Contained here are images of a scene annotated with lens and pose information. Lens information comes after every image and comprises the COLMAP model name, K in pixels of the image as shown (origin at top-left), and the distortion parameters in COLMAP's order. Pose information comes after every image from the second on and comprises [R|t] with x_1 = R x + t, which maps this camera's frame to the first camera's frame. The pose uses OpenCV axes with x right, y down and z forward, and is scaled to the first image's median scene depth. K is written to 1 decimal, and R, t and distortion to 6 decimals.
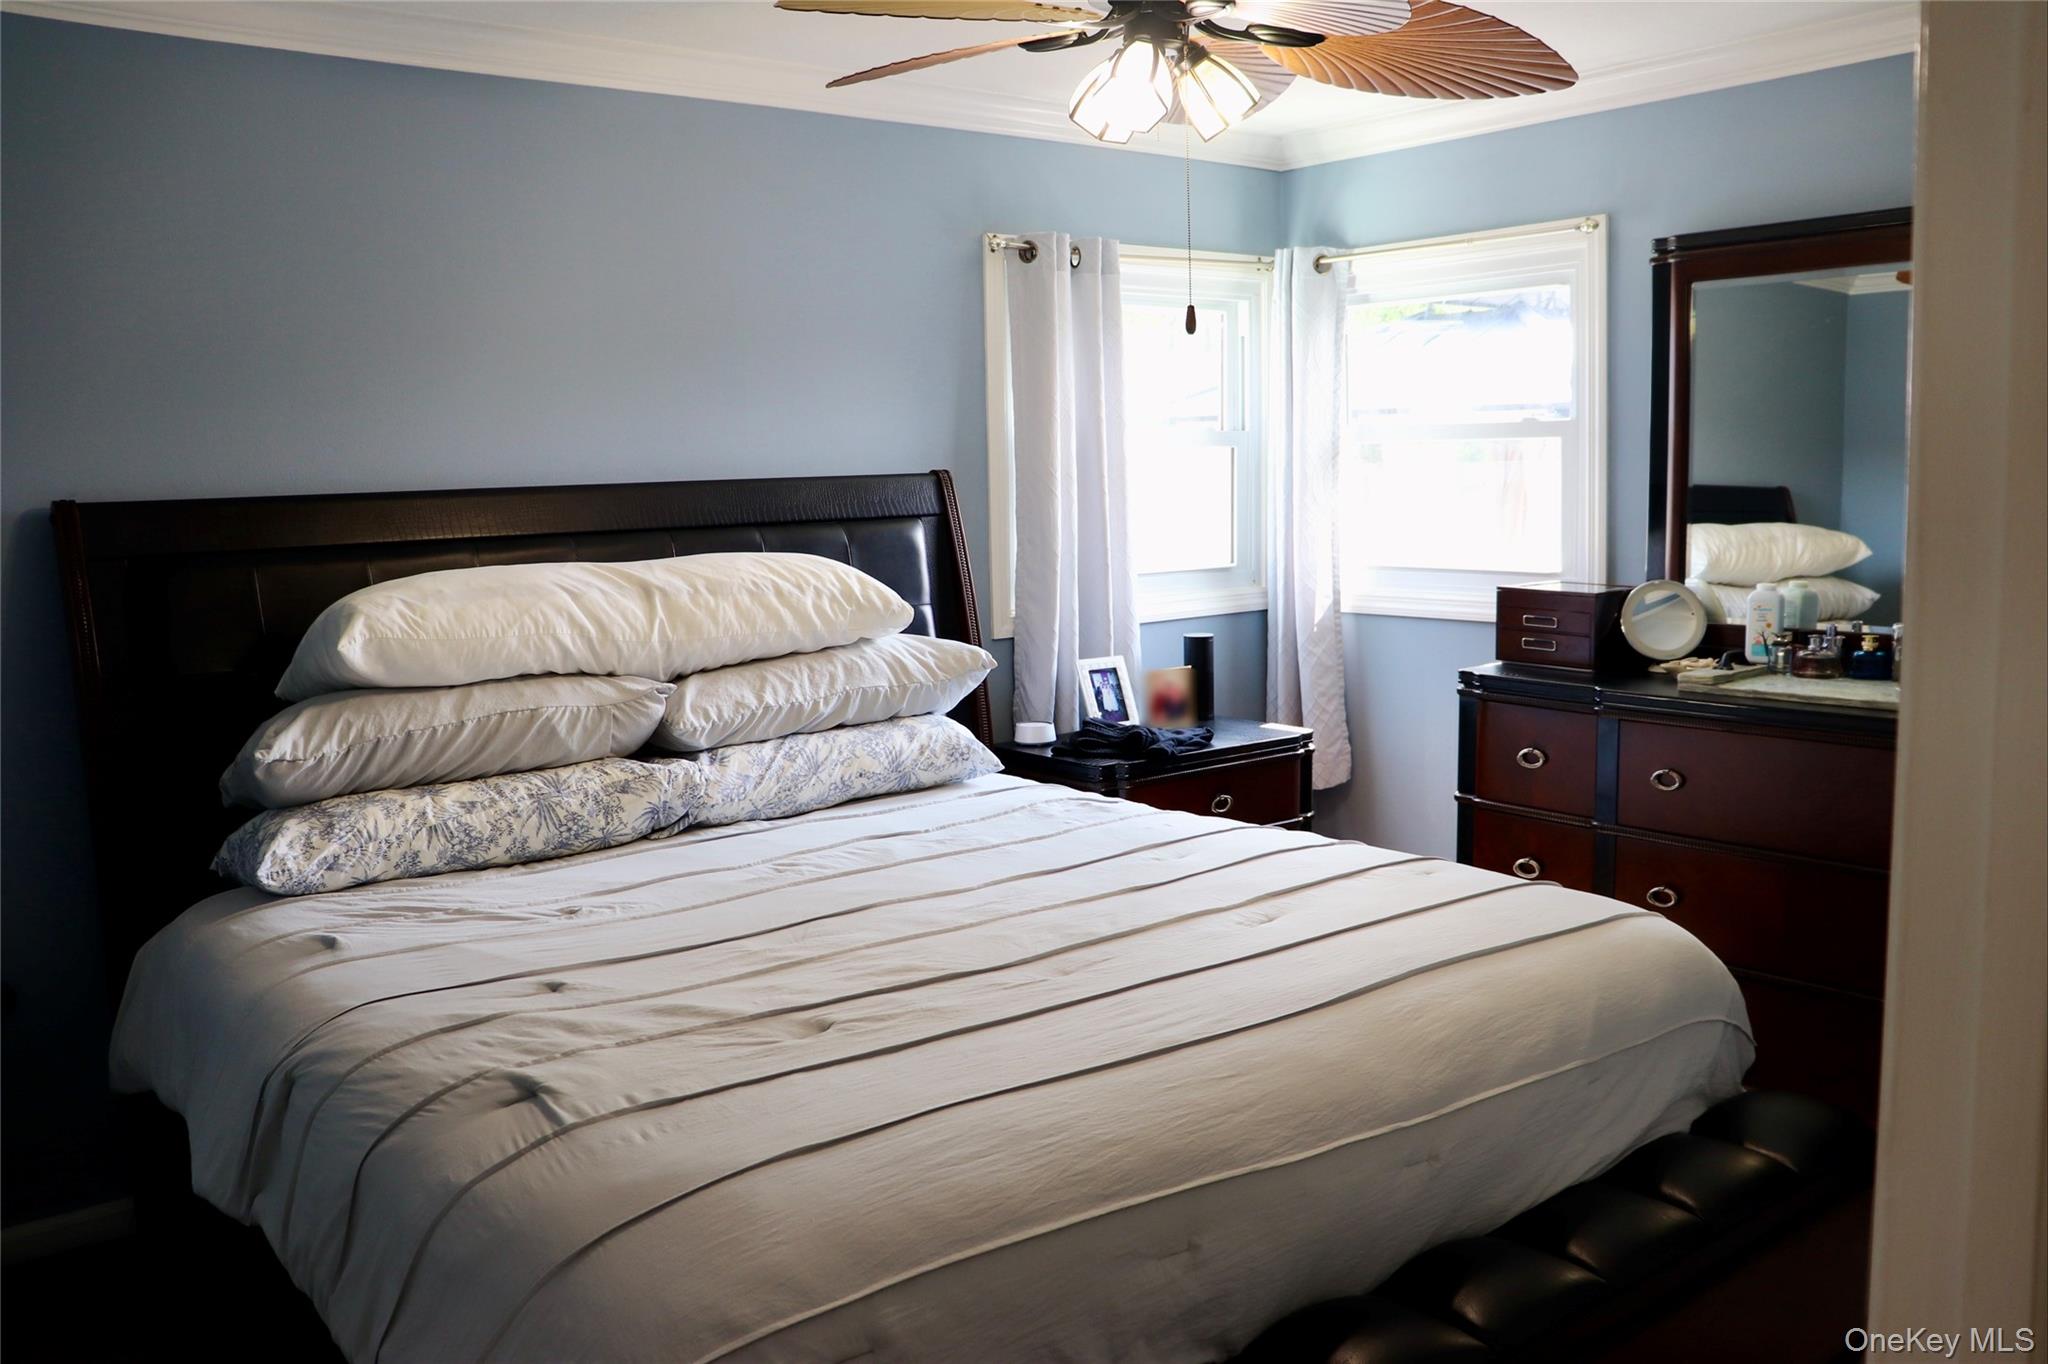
lens RADIAL K [[1681.3, 0, 1024.0], [0, 1681.3, 682.0], [0, 0, 1]] dist [-0.161389, 0.135068]
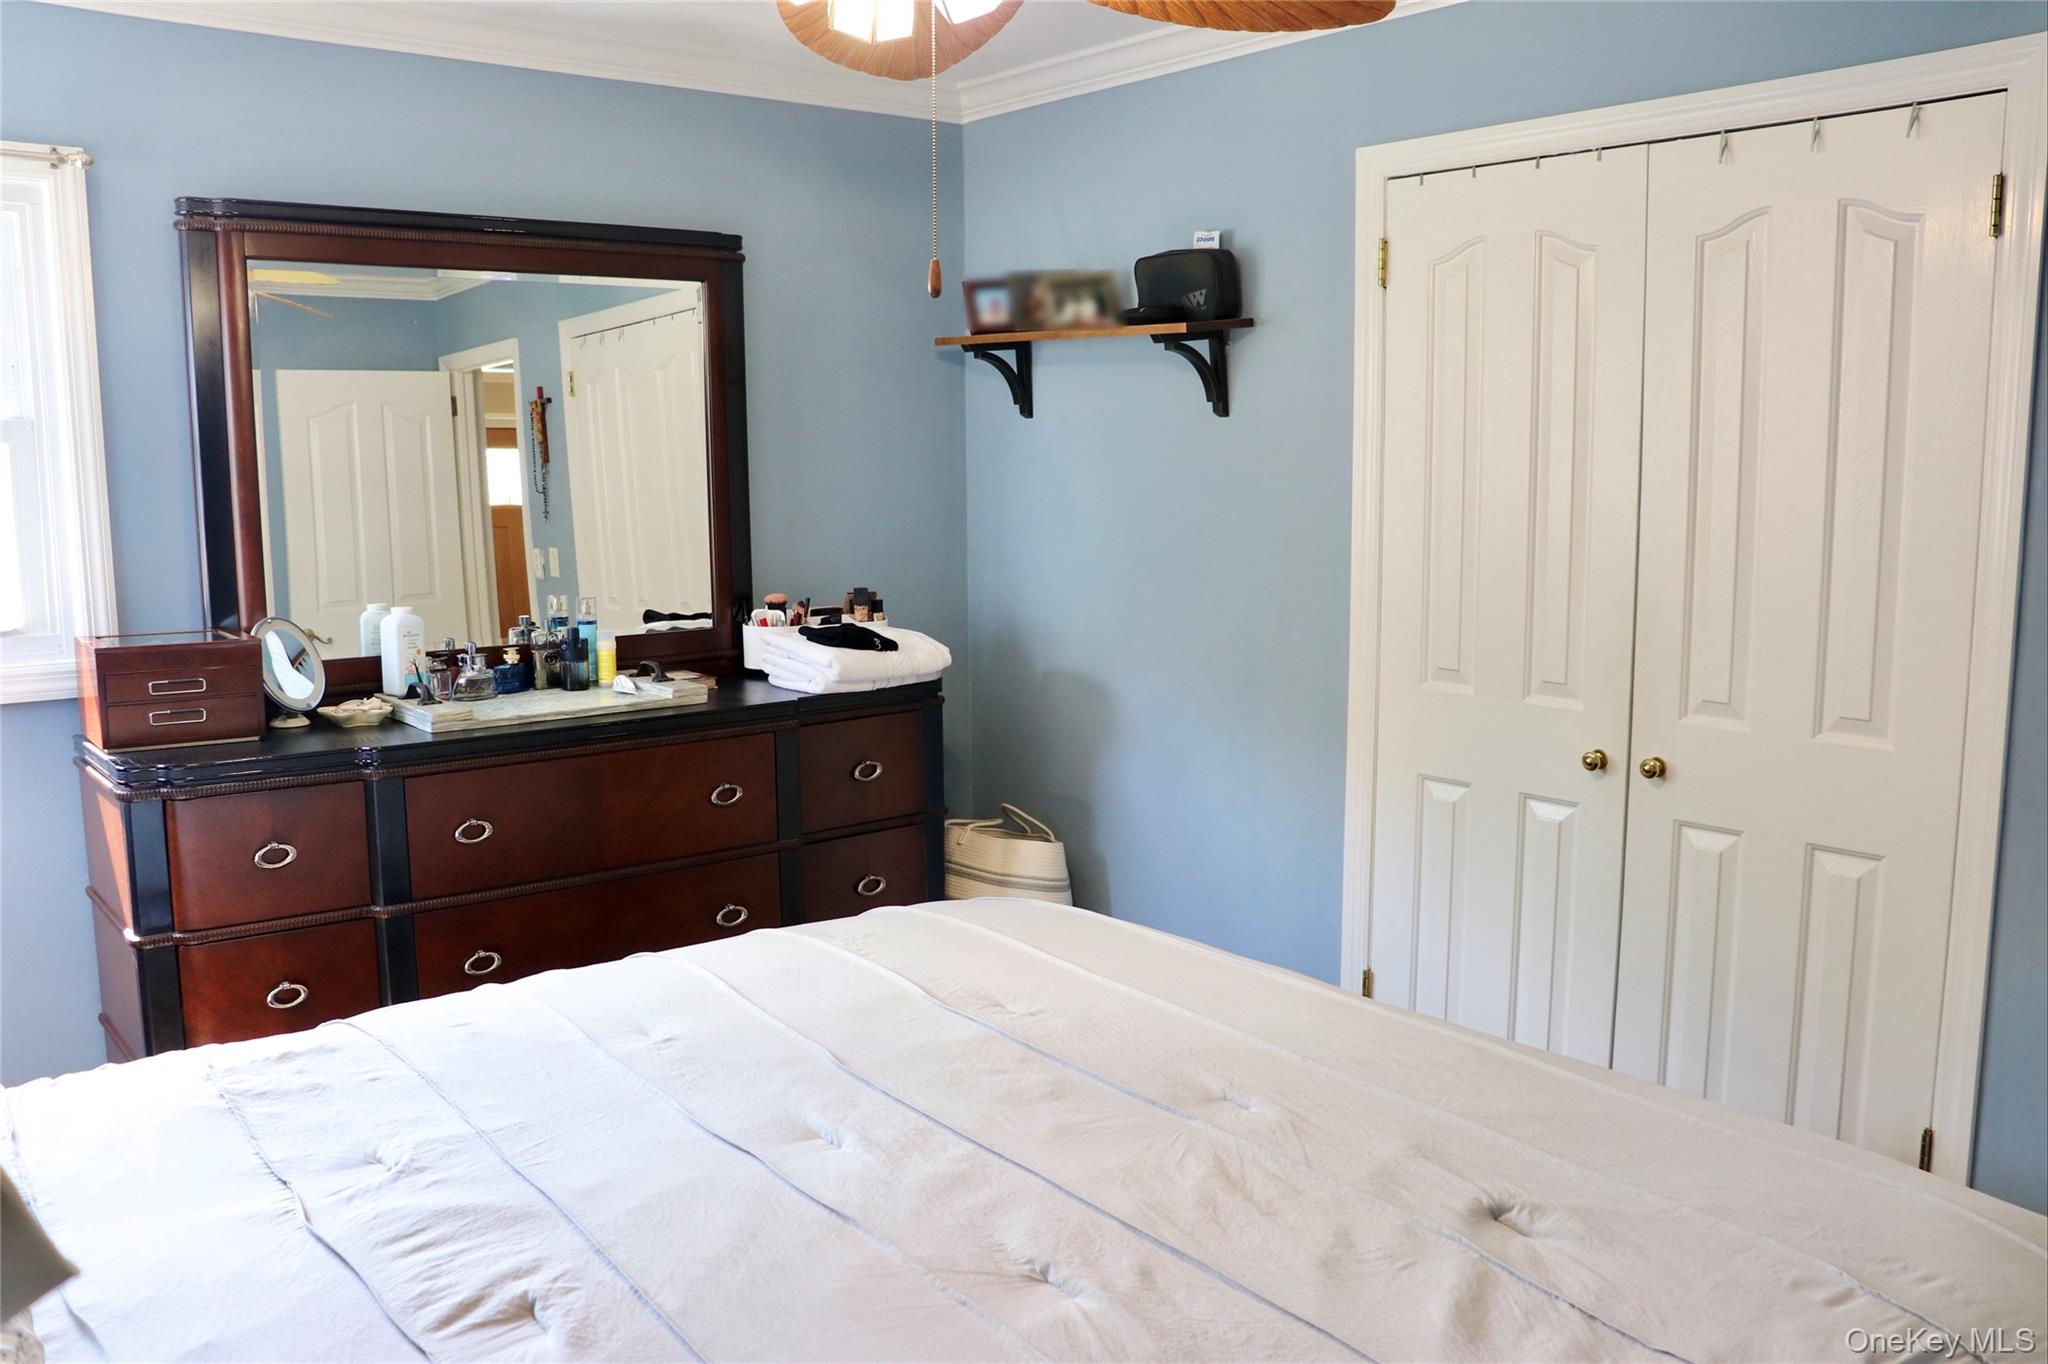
lens RADIAL K [[1681.3, 0, 1024.0], [0, 1681.3, 682.0], [0, 0, 1]] dist [-0.161389, 0.135068]
pose [[-0.013287, -0.107064, 0.994163, -0.413985], [0.136553, 0.984742, 0.107874, -0.063835], [-0.990544, 0.137189, 0.001535, 0.600706]]
